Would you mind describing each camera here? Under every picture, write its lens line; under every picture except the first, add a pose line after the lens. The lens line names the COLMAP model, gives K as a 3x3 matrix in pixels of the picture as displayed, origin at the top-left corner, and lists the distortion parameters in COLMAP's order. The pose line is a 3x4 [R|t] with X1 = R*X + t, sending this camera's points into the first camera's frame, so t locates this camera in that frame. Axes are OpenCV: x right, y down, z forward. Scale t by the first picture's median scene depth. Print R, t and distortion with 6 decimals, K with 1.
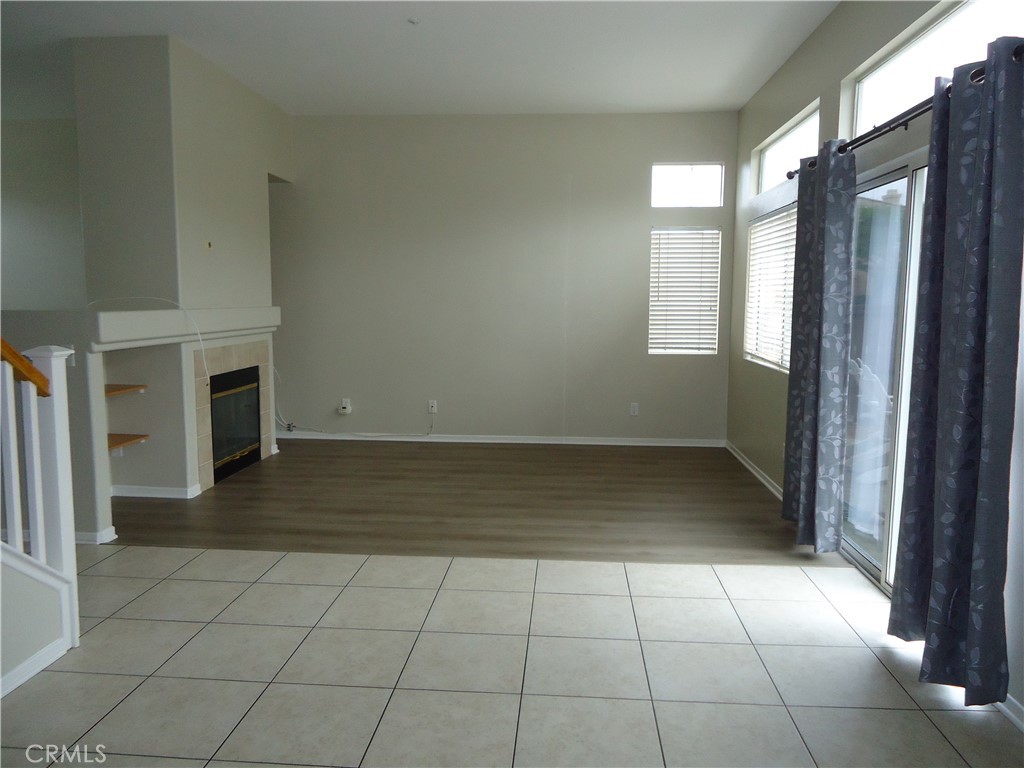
lens RADIAL K [[742.2, 0, 510.4], [0, 742.2, 379.6], [0, 0, 1]] dist [-0.009432, -0.001722]
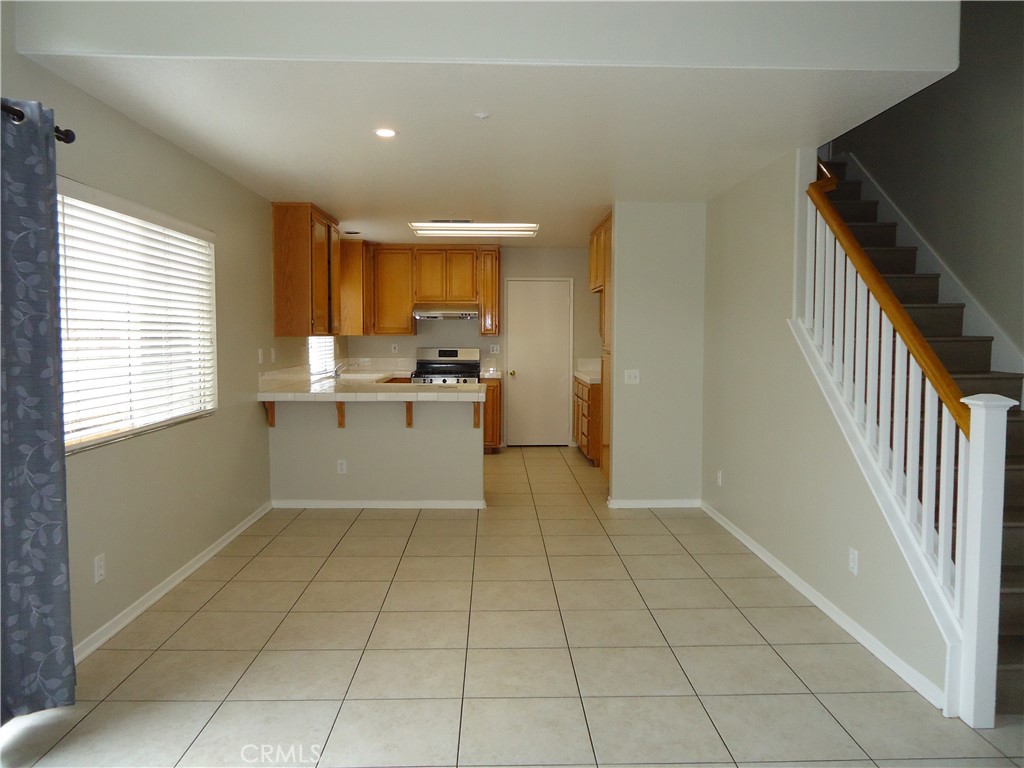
lens RADIAL K [[742.2, 0, 510.4], [0, 742.2, 379.6], [0, 0, 1]] dist [-0.009432, -0.001722]
pose [[-0.994500, -0.001138, -0.104732, 0.057752], [-0.017708, 0.987373, 0.157421, -0.203333], [0.103230, 0.158409, -0.981962, 1.926932]]
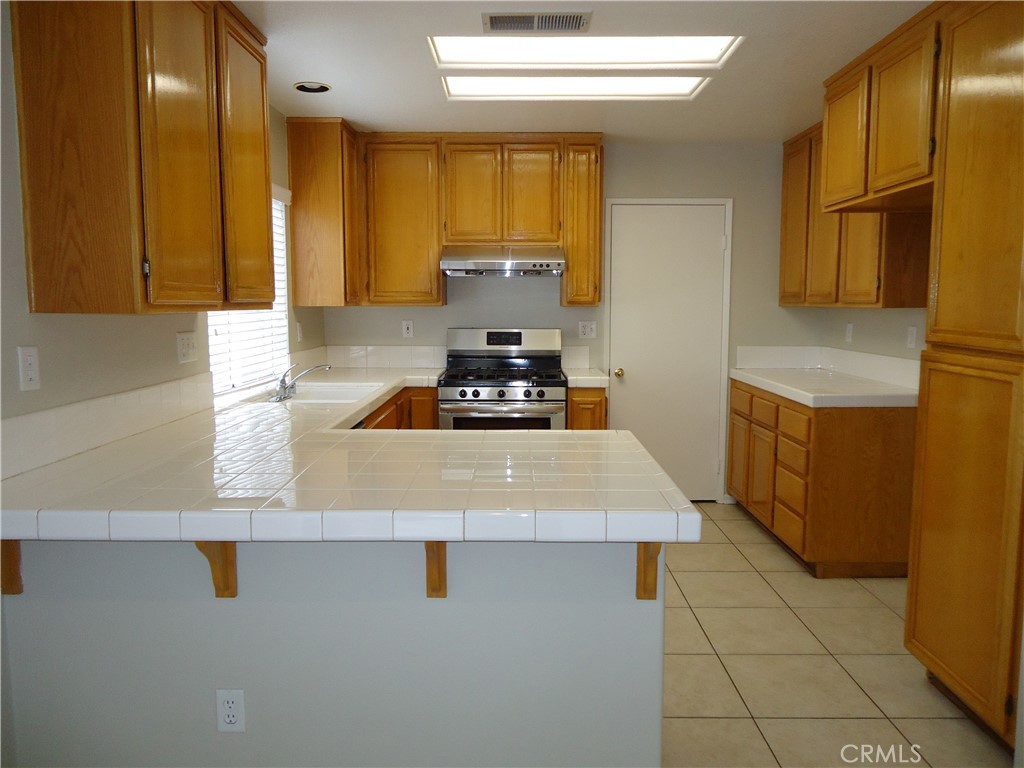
lens RADIAL K [[742.2, 0, 510.4], [0, 742.2, 379.6], [0, 0, 1]] dist [-0.009432, -0.001722]
pose [[-0.997342, 0.003013, -0.072805, 0.078435], [-0.011624, 0.979770, 0.199788, -0.139253], [0.071934, 0.200103, -0.977131, 1.272436]]
